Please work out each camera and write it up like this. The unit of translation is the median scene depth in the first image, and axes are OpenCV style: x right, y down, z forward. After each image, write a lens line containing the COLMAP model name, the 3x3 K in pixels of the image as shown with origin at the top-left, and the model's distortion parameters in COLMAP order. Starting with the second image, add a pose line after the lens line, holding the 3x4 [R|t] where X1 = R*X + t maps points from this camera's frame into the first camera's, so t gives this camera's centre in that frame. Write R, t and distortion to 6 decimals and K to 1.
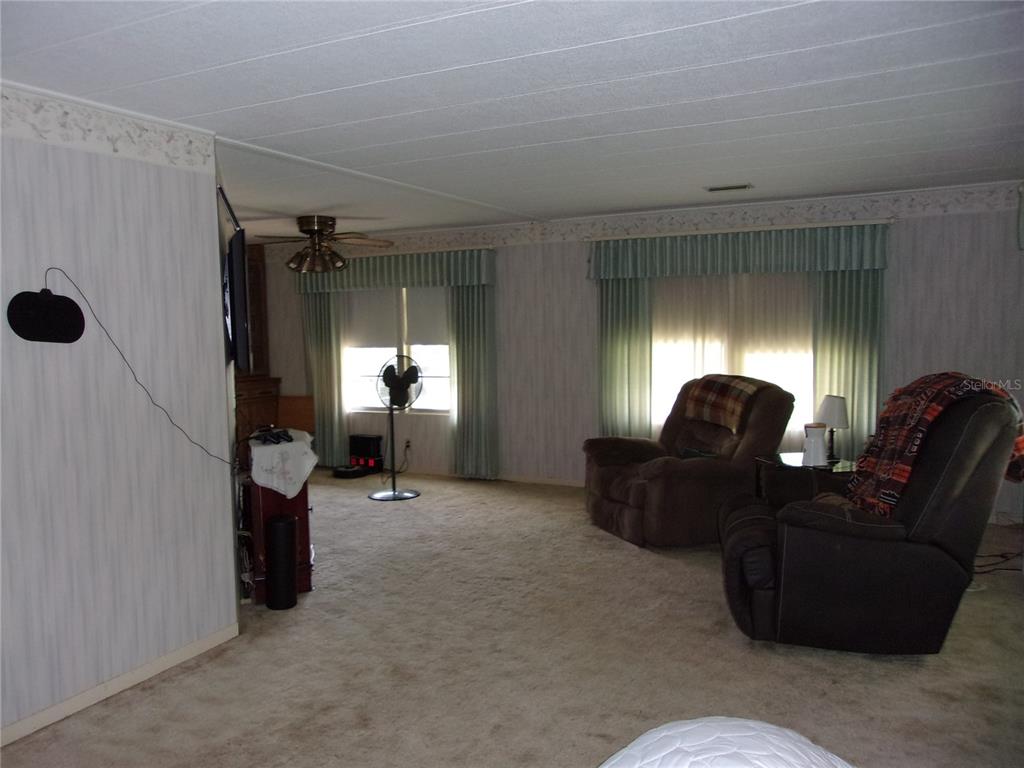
lens RADIAL K [[822.7, 0, 490.3], [0, 822.7, 382.0], [0, 0, 1]] dist [-0.007800, 0.037466]
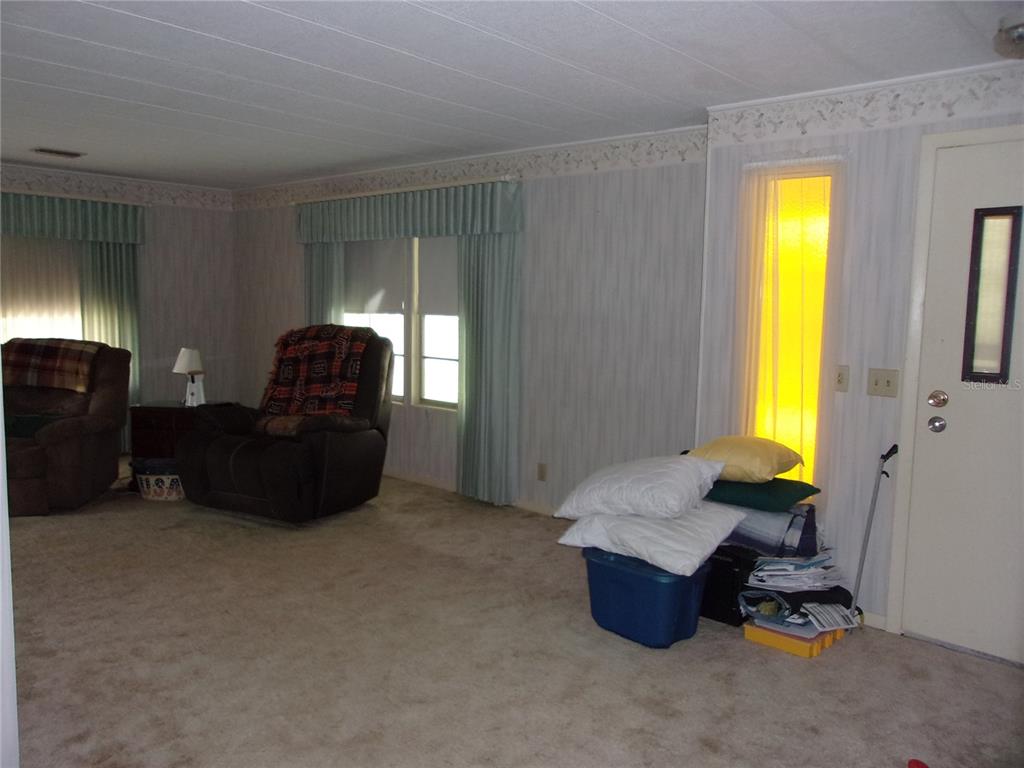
lens RADIAL K [[822.7, 0, 490.3], [0, 822.7, 382.0], [0, 0, 1]] dist [-0.007800, 0.037466]
pose [[0.262170, -0.089104, 0.960899, -0.637507], [0.056106, 0.995451, 0.077000, -0.002080], [-0.963389, 0.033725, 0.265976, 0.244998]]
